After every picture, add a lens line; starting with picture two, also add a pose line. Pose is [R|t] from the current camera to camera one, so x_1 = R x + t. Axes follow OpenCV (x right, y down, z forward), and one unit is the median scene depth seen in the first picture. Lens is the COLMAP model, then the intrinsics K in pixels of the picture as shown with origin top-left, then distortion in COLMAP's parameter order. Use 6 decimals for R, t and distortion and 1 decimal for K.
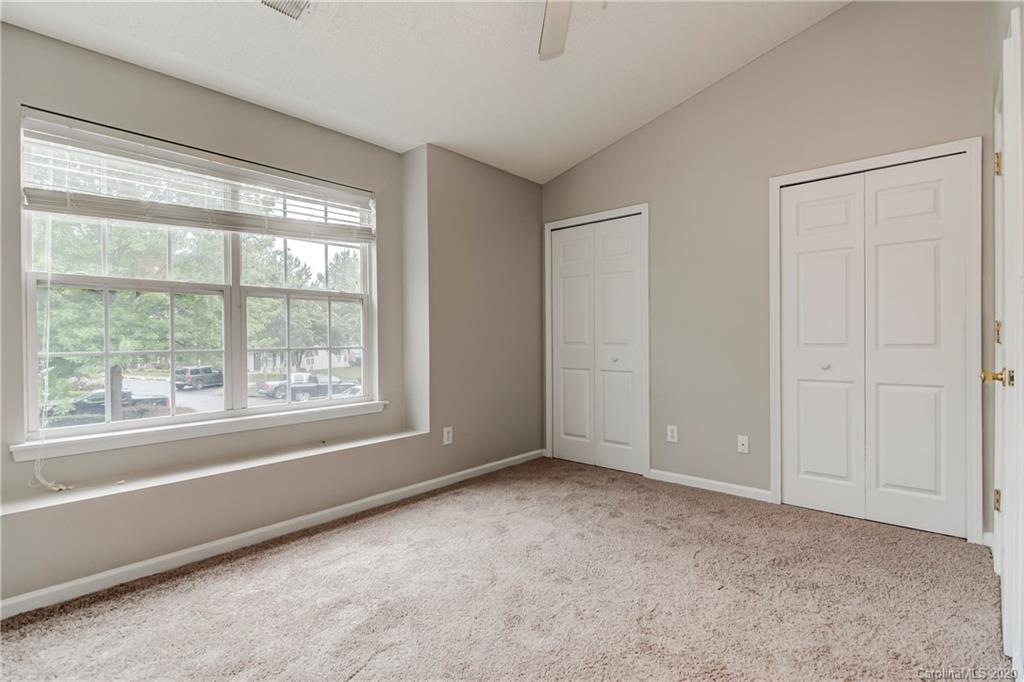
lens RADIAL K [[491.8, 0, 510.3], [0, 491.8, 340.8], [0, 0, 1]] dist [0.019180, -0.016004]
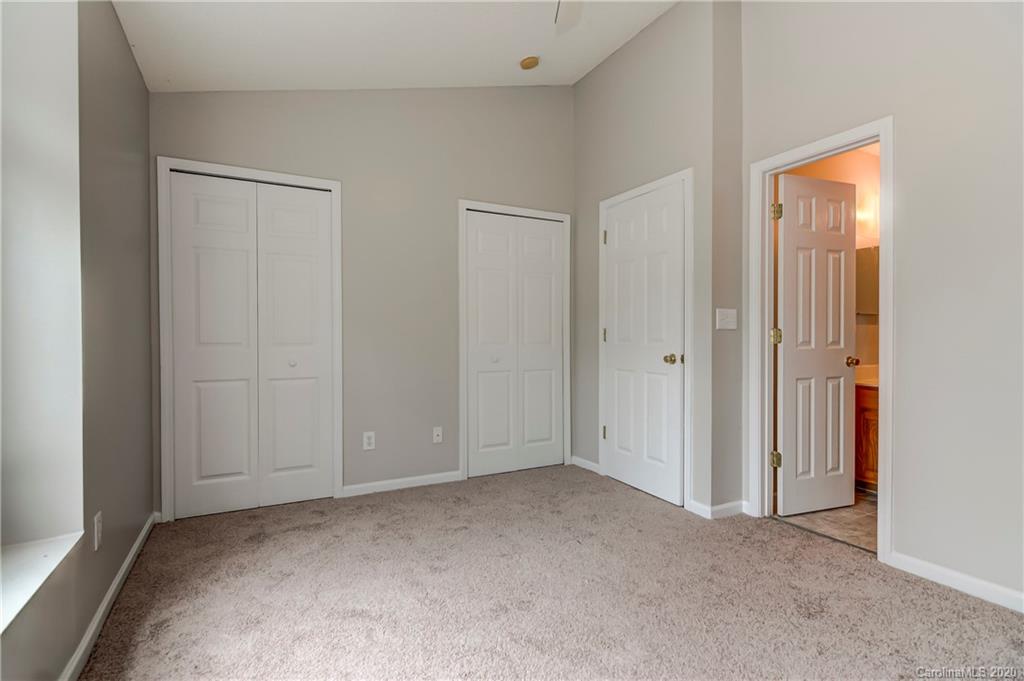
lens RADIAL K [[491.8, 0, 510.3], [0, 491.8, 340.3], [0, 0, 1]] dist [0.019180, -0.016004]
pose [[0.349130, 0.001957, 0.937072, -0.518164], [0.003469, 0.999988, -0.003380, 0.004970], [-0.937068, 0.004431, 0.349119, 0.496152]]
